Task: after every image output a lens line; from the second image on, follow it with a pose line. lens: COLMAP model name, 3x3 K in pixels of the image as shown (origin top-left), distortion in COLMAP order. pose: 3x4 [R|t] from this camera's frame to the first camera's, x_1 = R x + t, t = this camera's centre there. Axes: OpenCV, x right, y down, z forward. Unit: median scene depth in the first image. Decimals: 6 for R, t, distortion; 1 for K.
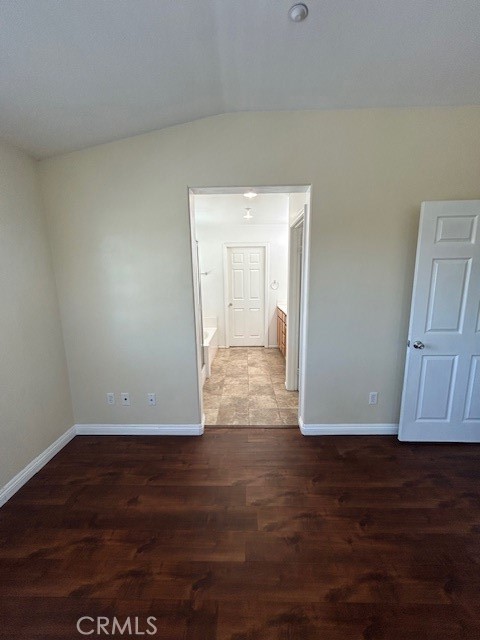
lens RADIAL K [[259.1, 0, 236.7], [0, 259.1, 317.9], [0, 0, 1]] dist [0.000042, 0.000527]
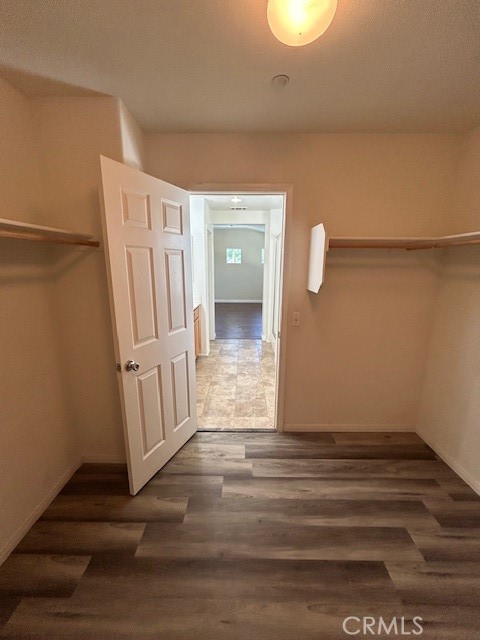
lens RADIAL K [[259.1, 0, 239.9], [0, 259.1, 318.0], [0, 0, 1]] dist [0.000042, 0.000527]
pose [[-0.999723, 0.016737, -0.016573, 0.050466], [0.009407, 0.928779, 0.370514, -0.330388], [0.021594, 0.370255, -0.928679, 1.927468]]
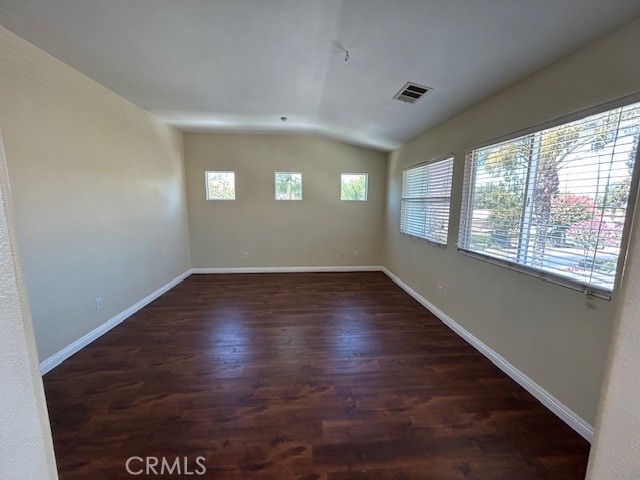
lens RADIAL K [[259.1, 0, 318.3], [0, 259.1, 240.9], [0, 0, 1]] dist [0.000042, 0.000527]
pose [[-0.993720, 0.023799, -0.109336, 0.059996], [-0.011739, 0.949557, 0.313375, -0.106120], [0.111279, 0.312691, -0.943314, 0.693497]]
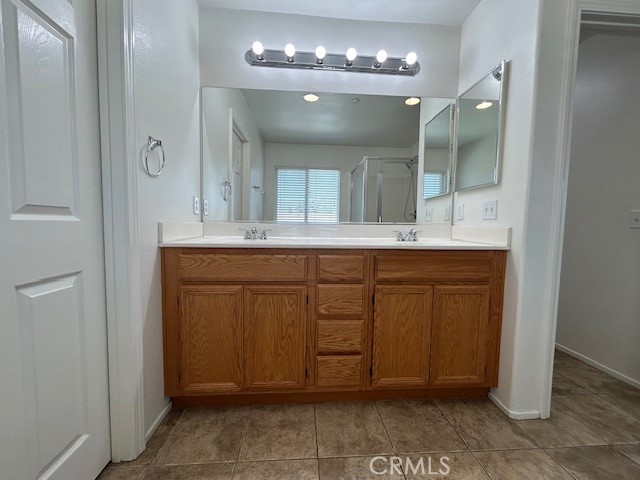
lens RADIAL K [[259.1, 0, 319.1], [0, 259.1, 241.2], [0, 0, 1]] dist [0.000042, 0.000527]
pose [[-0.102636, -0.052899, 0.993311, -0.134444], [0.153407, 0.985796, 0.068350, -0.062152], [-0.982818, 0.159397, -0.093063, 1.193995]]
